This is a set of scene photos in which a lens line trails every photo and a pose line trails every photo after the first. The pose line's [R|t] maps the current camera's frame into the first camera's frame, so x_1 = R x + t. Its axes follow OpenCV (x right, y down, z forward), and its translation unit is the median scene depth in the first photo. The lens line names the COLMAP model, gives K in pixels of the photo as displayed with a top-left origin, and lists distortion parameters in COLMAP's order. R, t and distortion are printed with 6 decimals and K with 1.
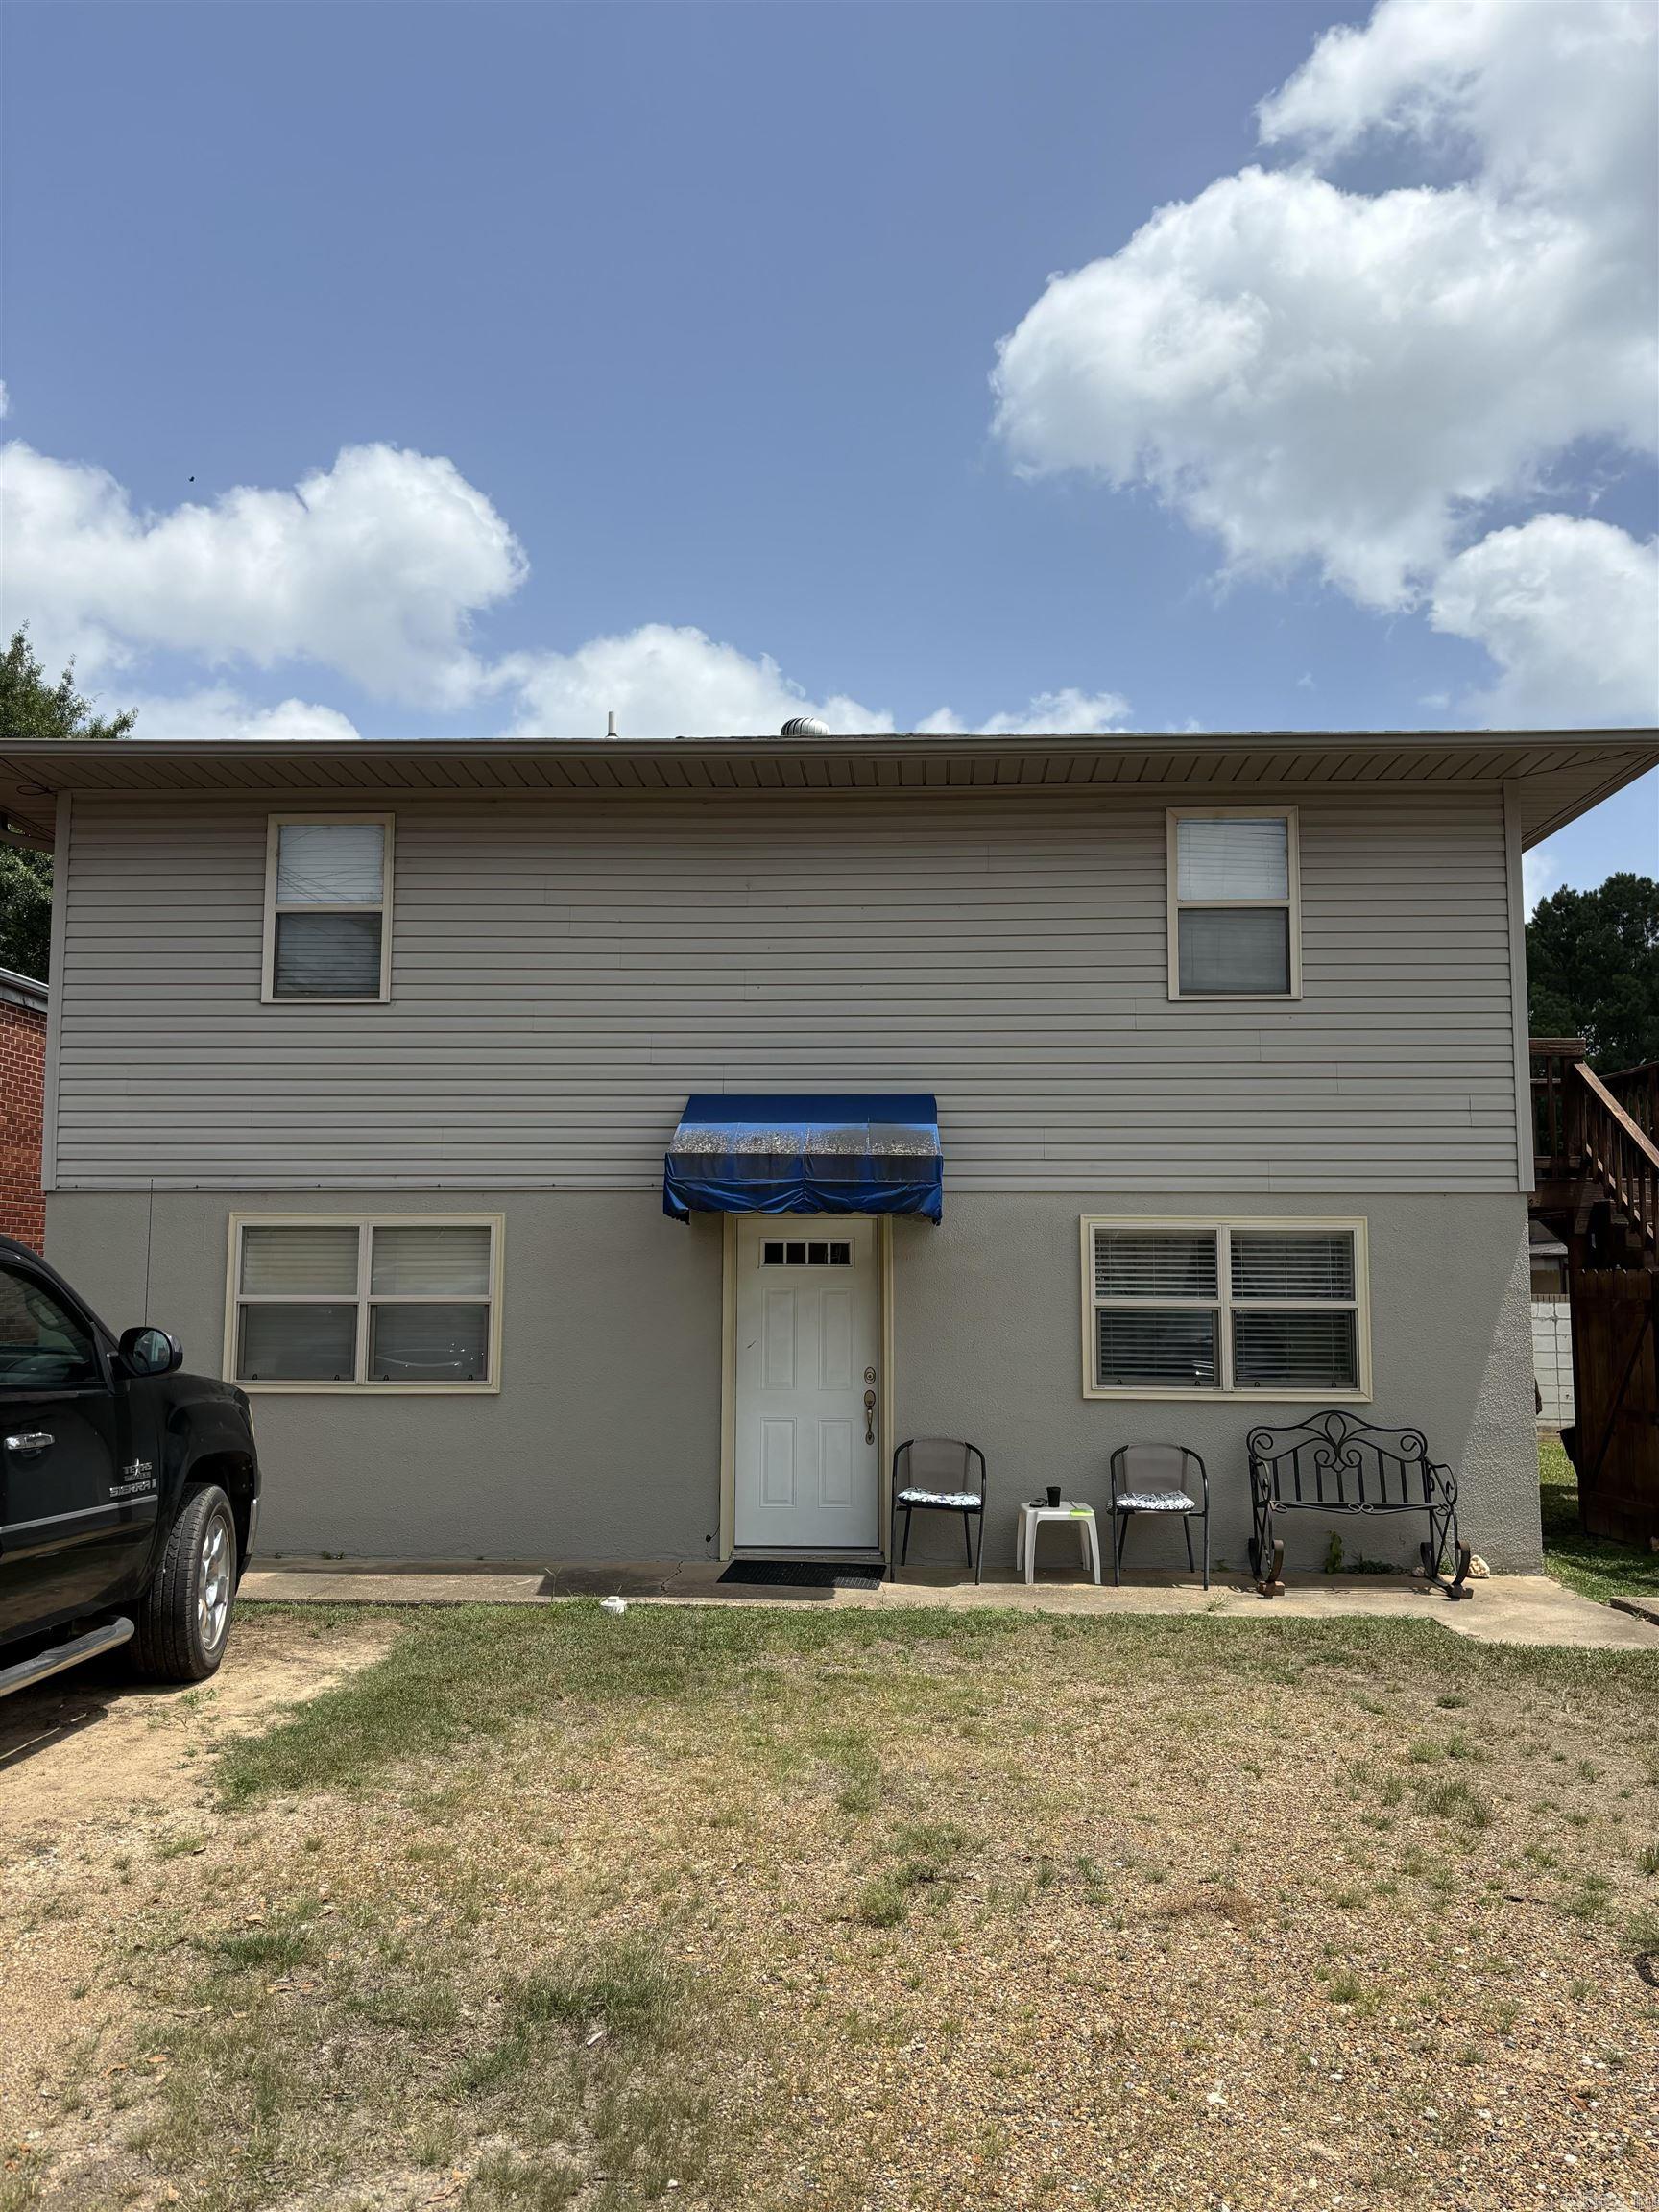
lens RADIAL K [[1710.6, 0, 826.9], [0, 1710.6, 1099.5], [0, 0, 1]] dist [0.012349, 0.004977]
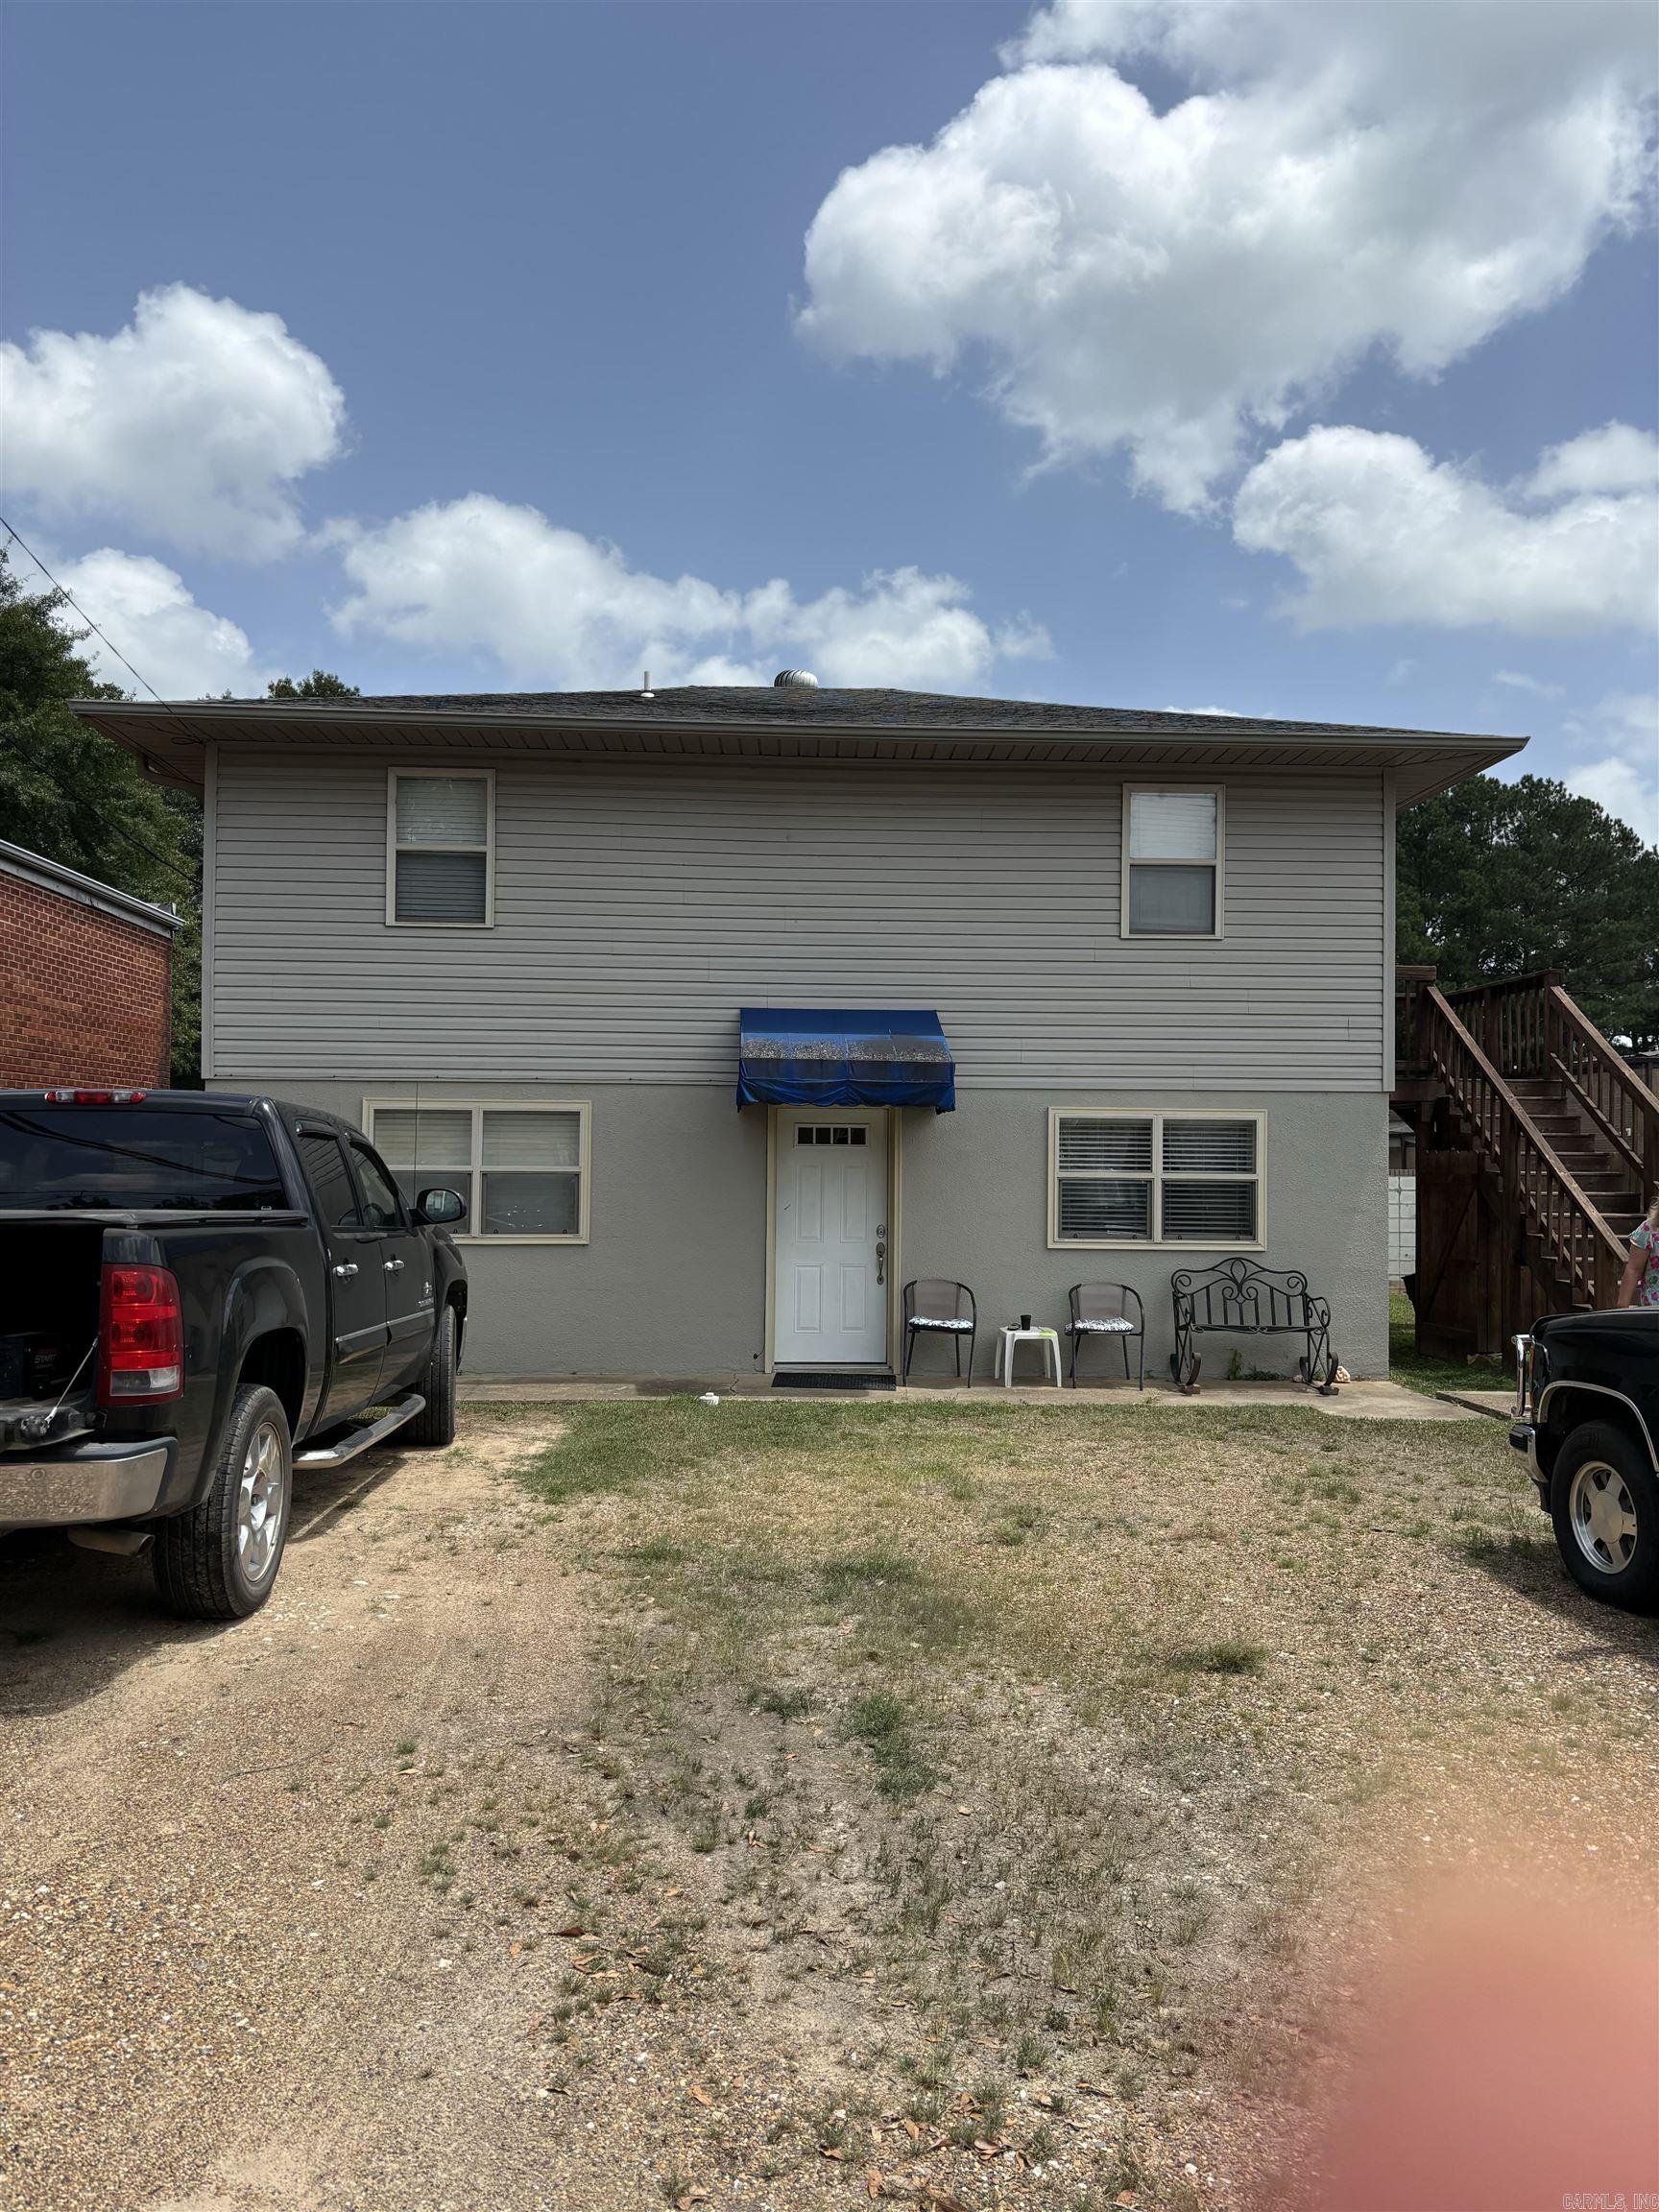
lens RADIAL K [[1710.6, 0, 837.7], [0, 1710.6, 1114.0], [0, 0, 1]] dist [0.012349, 0.004977]
pose [[0.996231, 0.008252, 0.086341, -0.118202], [-0.015446, 0.996431, 0.082990, -0.030096], [-0.085348, -0.084011, 0.992803, -0.252037]]
